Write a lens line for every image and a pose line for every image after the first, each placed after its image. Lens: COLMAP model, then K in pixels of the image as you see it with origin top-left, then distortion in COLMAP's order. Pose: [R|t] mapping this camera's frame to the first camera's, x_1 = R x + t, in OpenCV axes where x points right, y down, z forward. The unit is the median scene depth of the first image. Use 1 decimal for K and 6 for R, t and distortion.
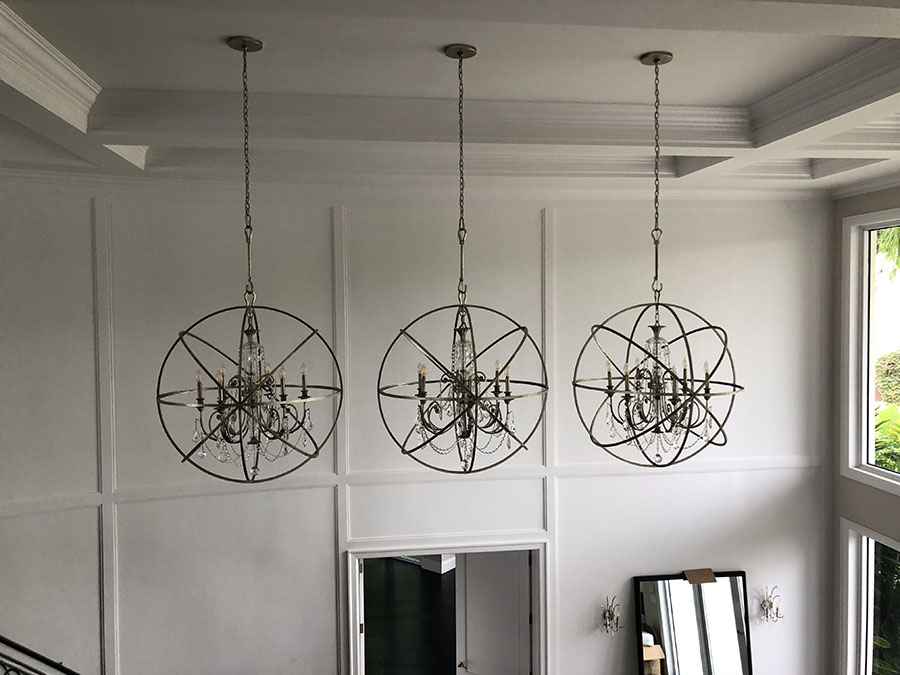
lens RADIAL K [[741.0, 0, 448.1], [0, 741.0, 332.2], [0, 0, 1]] dist [0.056571, -0.065385]
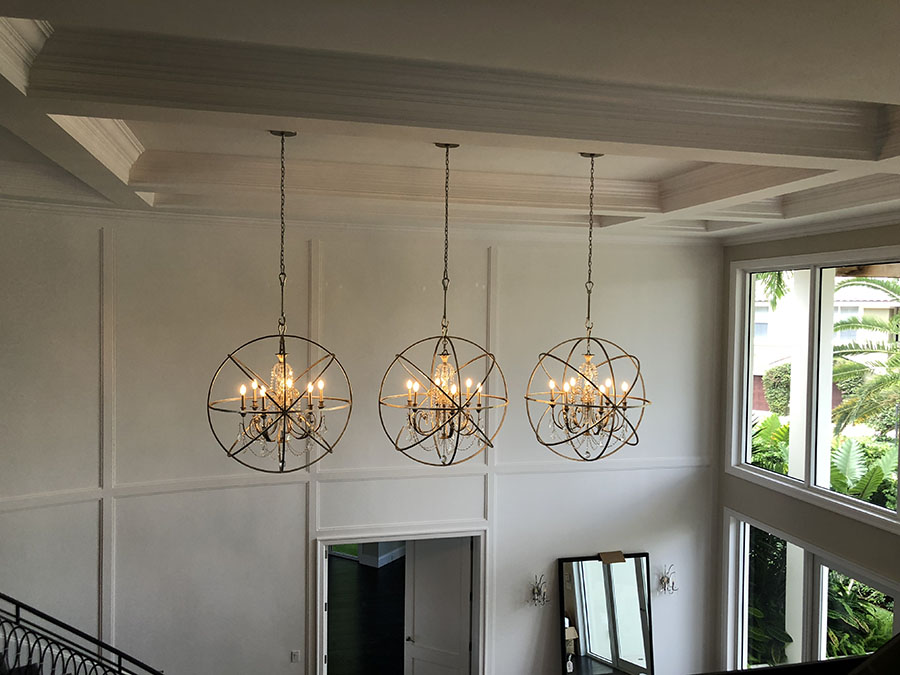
lens RADIAL K [[741.0, 0, 448.1], [0, 741.0, 332.2], [0, 0, 1]] dist [0.056571, -0.065385]
pose [[0.993384, 0.020317, 0.113026, -0.114710], [-0.019361, 0.999767, -0.009546, -0.030124], [-0.113193, 0.007294, 0.993546, -0.276738]]
